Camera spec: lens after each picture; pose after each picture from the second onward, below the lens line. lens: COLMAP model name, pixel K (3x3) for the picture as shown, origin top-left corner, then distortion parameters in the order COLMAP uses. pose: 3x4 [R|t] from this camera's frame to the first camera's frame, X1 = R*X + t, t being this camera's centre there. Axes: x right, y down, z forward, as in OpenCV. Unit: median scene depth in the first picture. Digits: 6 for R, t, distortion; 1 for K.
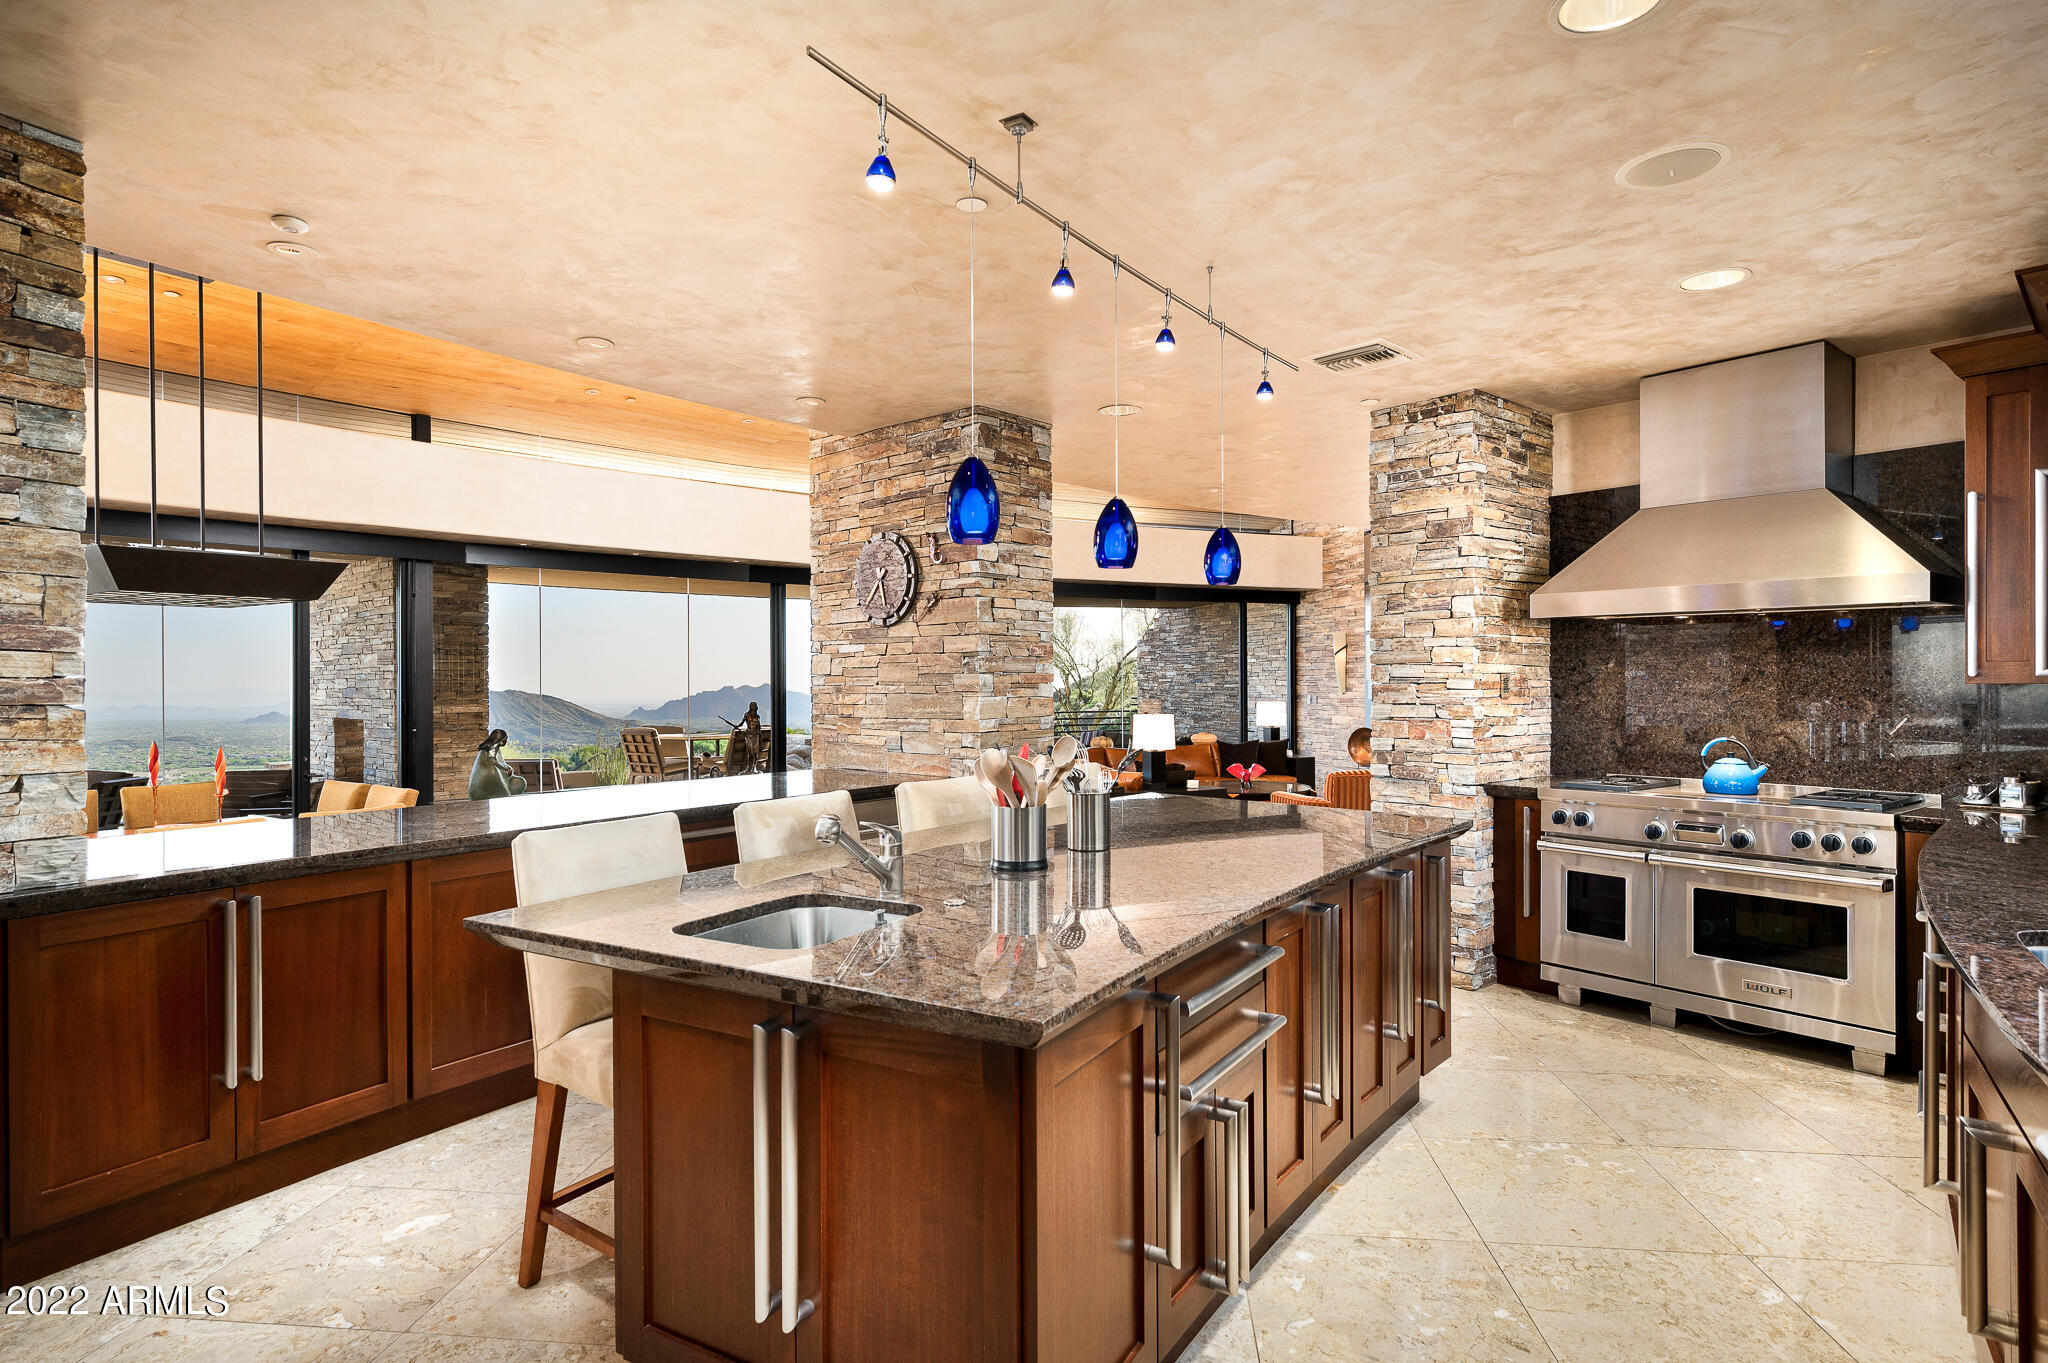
lens RADIAL K [[1062.1, 0, 1030.6], [0, 1062.1, 680.3], [0, 0, 1]] dist [-0.000098, 0.000024]
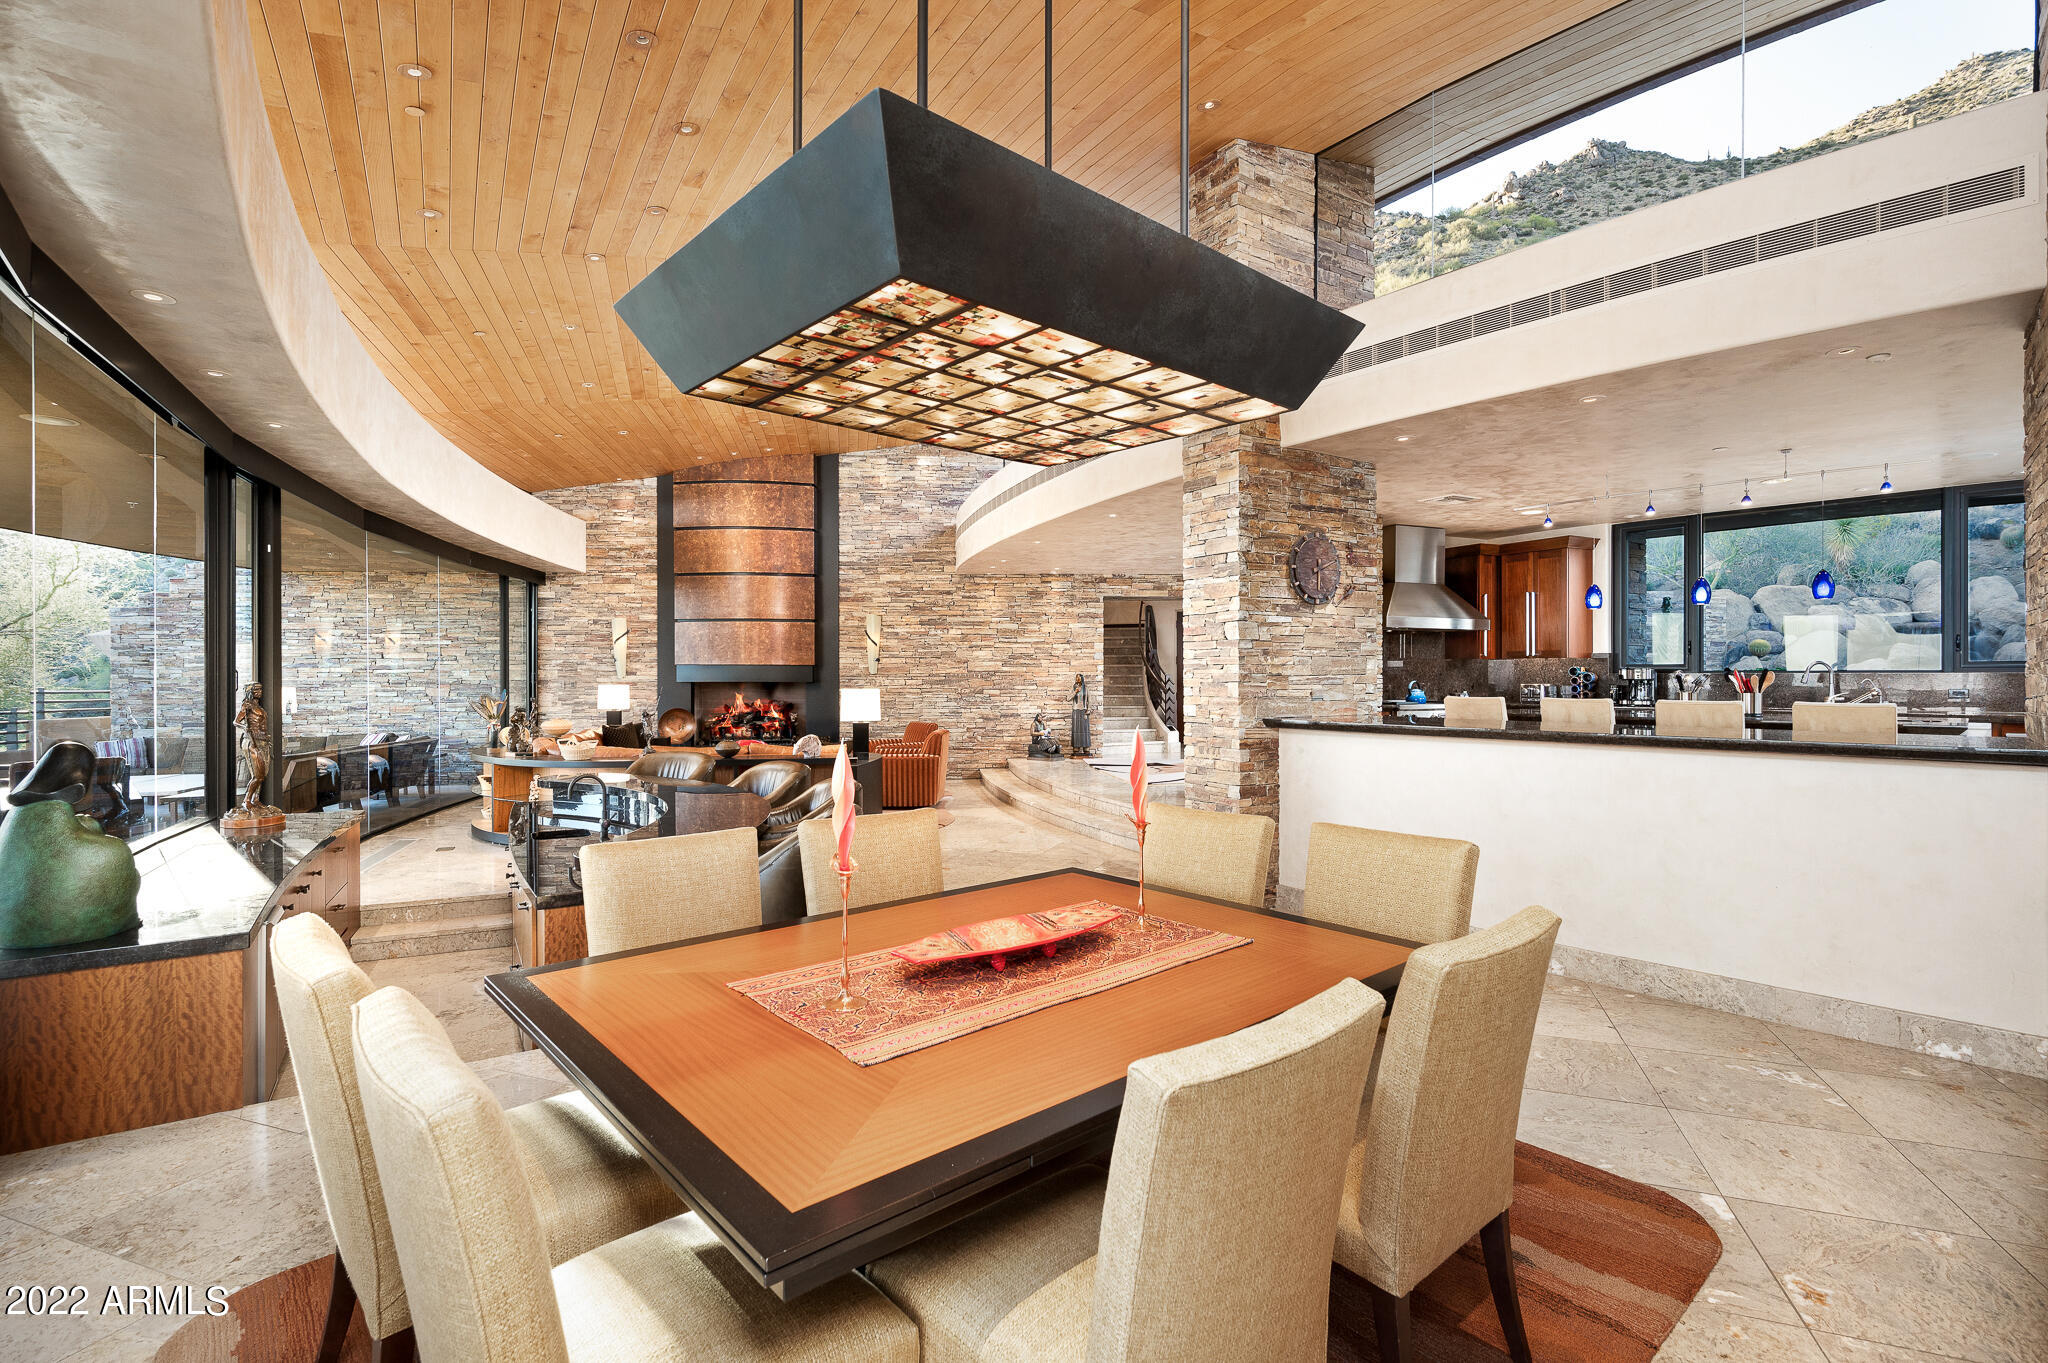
lens RADIAL K [[952.0, 0, 1030.3], [0, 952.0, 677.9], [0, 0, 1]] dist [-0.000852, -0.000107]
pose [[0.266466, 0.000920, 0.963844, -0.508610], [0.001288, 0.999998, -0.001311, 0.015065], [-0.963843, 0.001591, 0.266465, 0.384318]]
